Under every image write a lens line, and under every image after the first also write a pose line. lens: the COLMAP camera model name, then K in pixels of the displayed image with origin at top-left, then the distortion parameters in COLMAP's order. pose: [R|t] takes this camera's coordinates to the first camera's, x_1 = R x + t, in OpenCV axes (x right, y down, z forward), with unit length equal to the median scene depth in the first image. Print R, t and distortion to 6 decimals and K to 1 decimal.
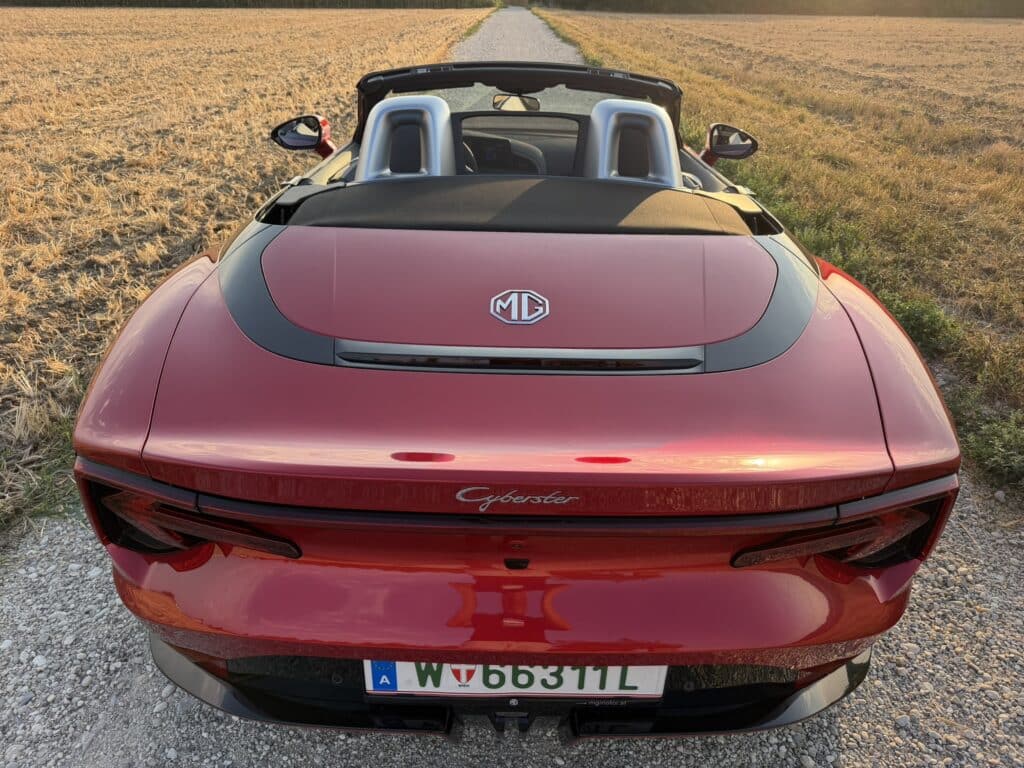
lens RADIAL K [[741.4, 0, 512.0], [0, 741.4, 384.0], [0, 0, 1]] dist [0.005647, 0.000741]
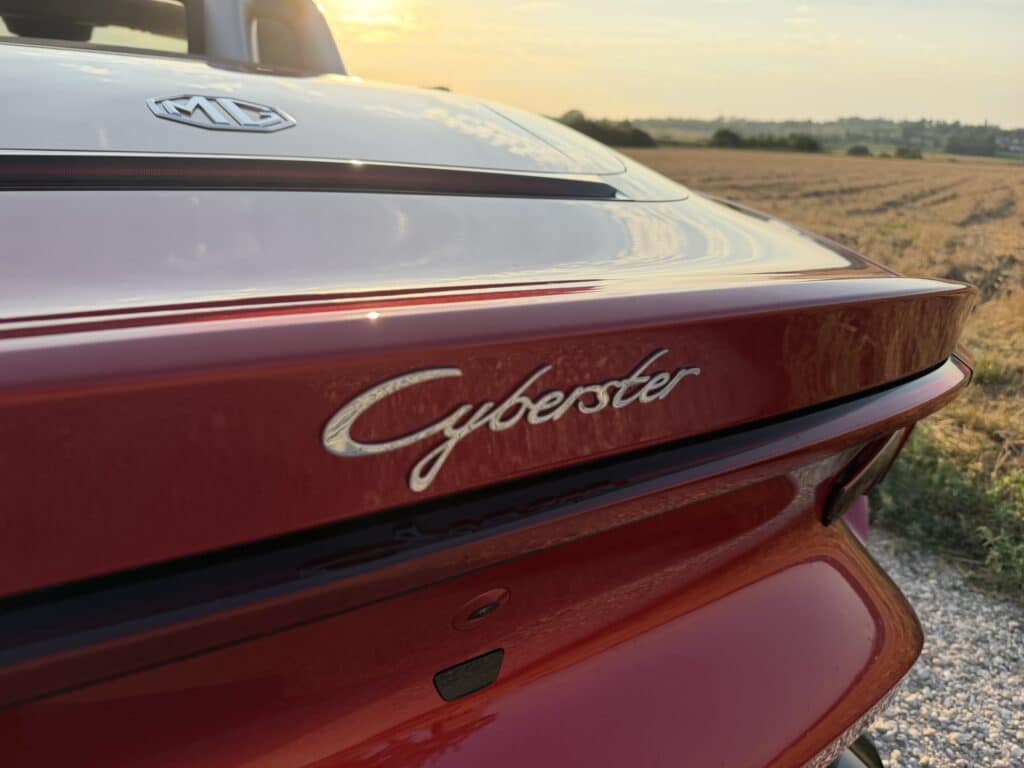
lens RADIAL K [[750.7, 0, 511.5], [0, 750.7, 403.6], [0, 0, 1]] dist [-0.005158, -0.007835]
pose [[0.827083, -0.162582, 0.538053, -0.126851], [0.226595, 0.972465, -0.054470, 0.139187], [-0.514382, 0.166971, 0.841149, 0.646556]]
